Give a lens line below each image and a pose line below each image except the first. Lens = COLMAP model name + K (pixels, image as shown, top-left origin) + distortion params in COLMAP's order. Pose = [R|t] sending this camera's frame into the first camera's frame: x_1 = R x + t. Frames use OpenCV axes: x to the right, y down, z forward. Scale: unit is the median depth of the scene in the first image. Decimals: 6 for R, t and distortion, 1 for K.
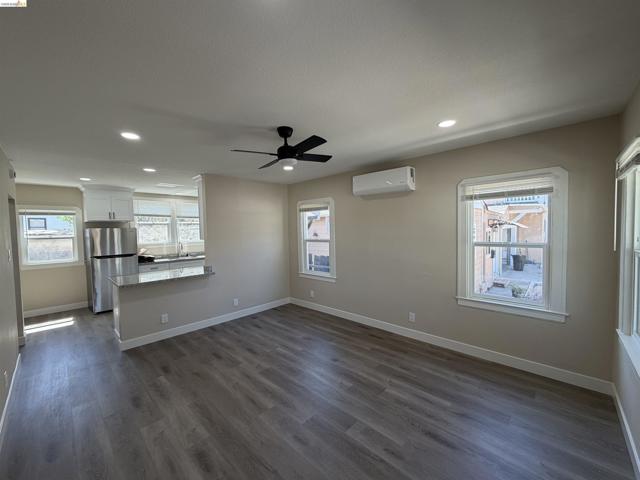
lens RADIAL K [[255.6, 0, 316.8], [0, 255.6, 239.5], [0, 0, 1]] dist [-0.003040, 0.001327]
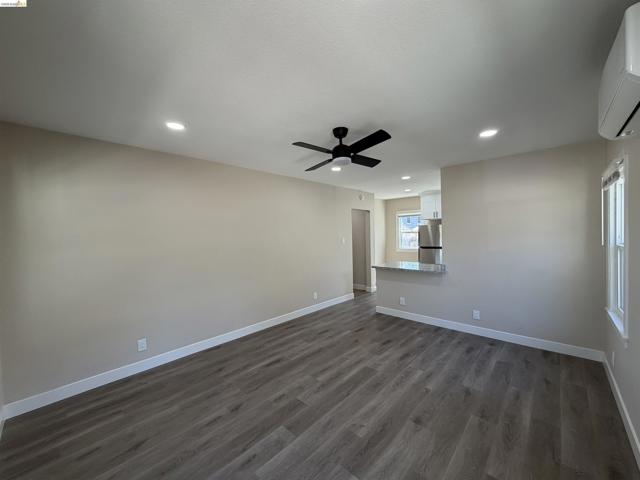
lens RADIAL K [[255.6, 0, 318.5], [0, 255.6, 240.5], [0, 0, 1]] dist [-0.003040, 0.001327]
pose [[0.018273, 0.052052, -0.998477, 0.564473], [-0.019157, 0.998479, 0.051701, -0.028063], [0.999649, 0.018183, 0.019242, 0.563430]]
